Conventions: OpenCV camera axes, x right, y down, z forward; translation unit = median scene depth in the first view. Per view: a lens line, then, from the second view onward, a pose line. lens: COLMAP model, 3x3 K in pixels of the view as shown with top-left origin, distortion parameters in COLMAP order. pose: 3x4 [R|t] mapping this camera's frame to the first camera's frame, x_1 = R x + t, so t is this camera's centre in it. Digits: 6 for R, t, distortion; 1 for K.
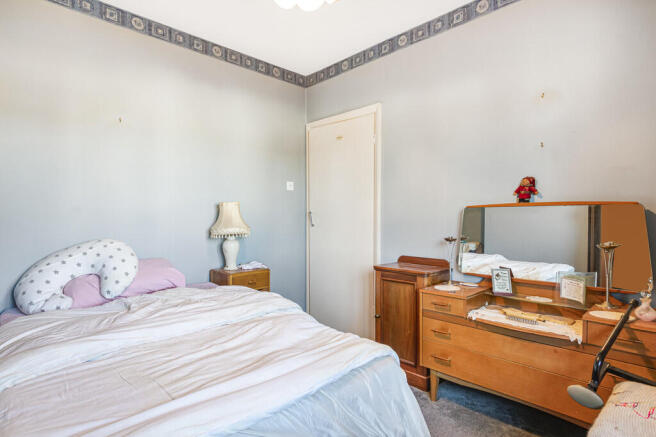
lens RADIAL K [[337.0, 0, 328.0], [0, 337.0, 218.5], [0, 0, 1]] dist [0.006687, 0.001125]
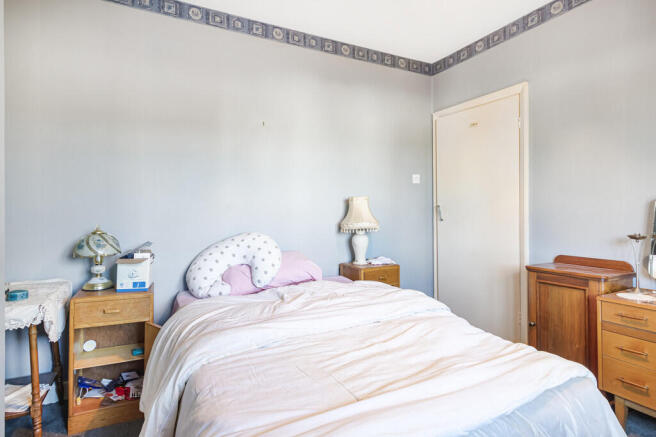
lens RADIAL K [[334.7, 0, 327.9], [0, 334.7, 206.5], [0, 0, 1]] dist [0.000677, 0.000595]
pose [[0.963232, -0.011062, -0.268443, -0.139742], [0.005659, 0.999766, -0.020895, 0.001037], [0.268611, 0.018608, 0.963069, 0.021014]]
